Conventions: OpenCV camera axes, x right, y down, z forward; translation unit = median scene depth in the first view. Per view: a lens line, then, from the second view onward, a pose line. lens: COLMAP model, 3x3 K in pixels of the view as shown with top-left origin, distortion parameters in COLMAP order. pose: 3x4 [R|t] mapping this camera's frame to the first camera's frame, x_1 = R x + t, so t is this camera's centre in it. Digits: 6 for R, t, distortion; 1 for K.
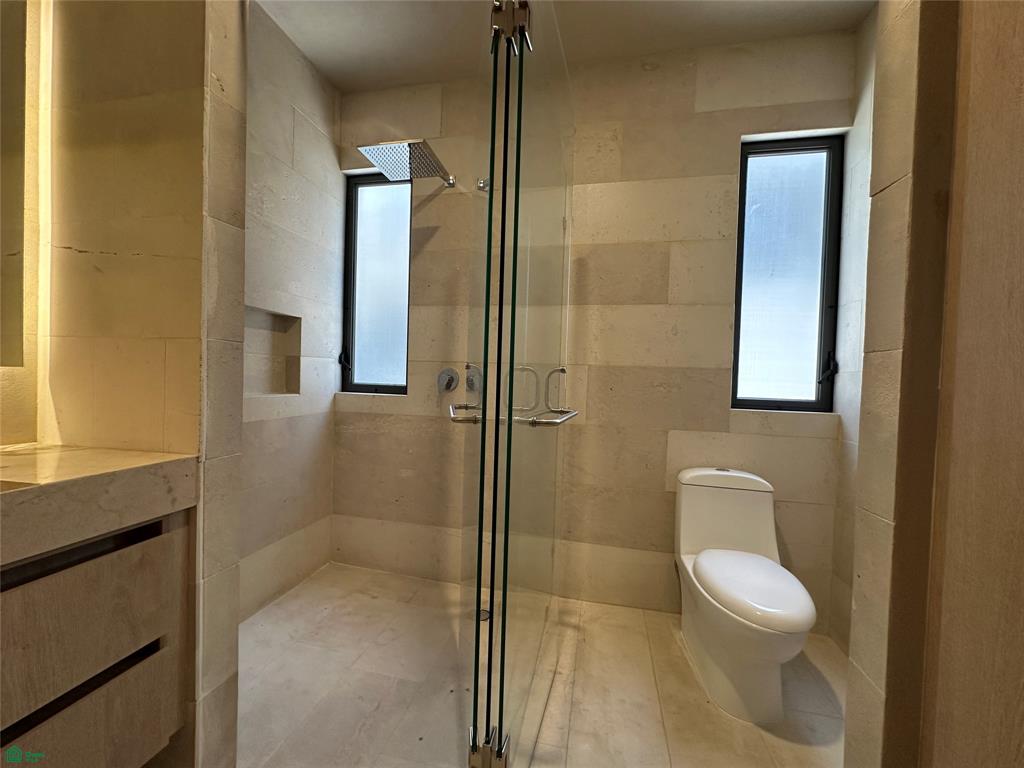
lens RADIAL K [[415.3, 0, 507.0], [0, 415.3, 383.0], [0, 0, 1]] dist [-0.001684, -0.000112]
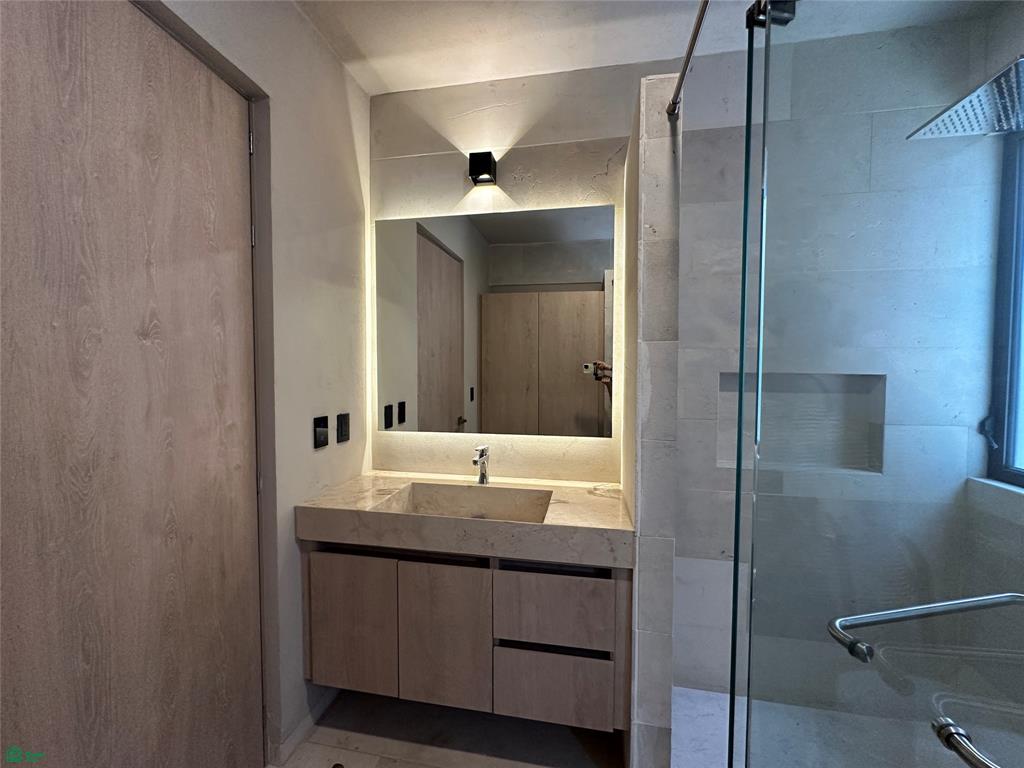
lens RADIAL K [[415.3, 0, 508.7], [0, 415.3, 385.7], [0, 0, 1]] dist [-0.001684, -0.000112]
pose [[0.034081, 0.007008, -0.999395, 0.466875], [-0.013364, 0.999889, 0.006556, -0.247774], [0.999330, 0.013132, 0.034171, 0.508065]]
